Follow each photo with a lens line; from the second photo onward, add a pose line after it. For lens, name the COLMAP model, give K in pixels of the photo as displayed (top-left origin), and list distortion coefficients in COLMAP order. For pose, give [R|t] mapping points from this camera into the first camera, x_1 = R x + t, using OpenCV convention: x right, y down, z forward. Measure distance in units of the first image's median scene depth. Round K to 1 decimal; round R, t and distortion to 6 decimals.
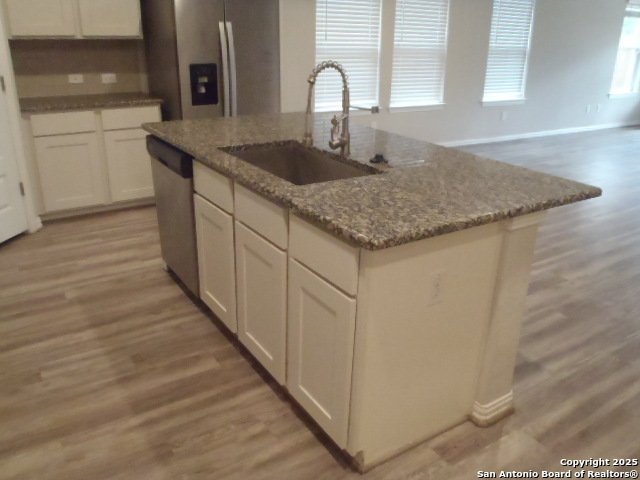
lens RADIAL K [[550.8, 0, 318.1], [0, 550.8, 239.8], [0, 0, 1]] dist [-0.036201, 0.002280]
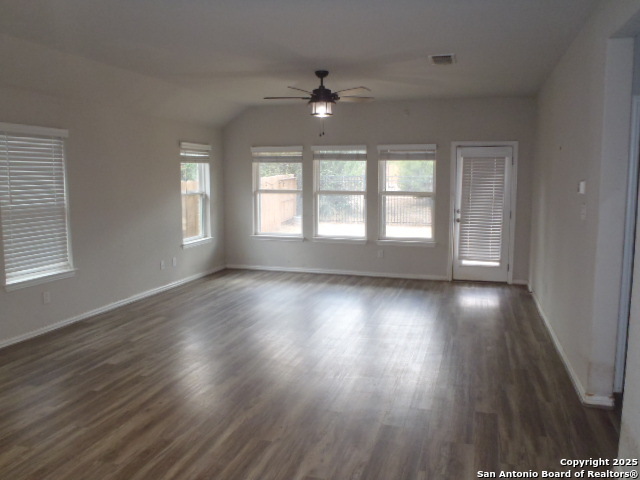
lens RADIAL K [[550.8, 0, 320.3], [0, 550.8, 240.4], [0, 0, 1]] dist [-0.036201, 0.002280]
pose [[0.763920, -0.089692, 0.639048, 0.259170], [0.240788, 0.958390, -0.153327, -0.161763], [-0.598705, 0.271004, 0.753730, 0.360676]]
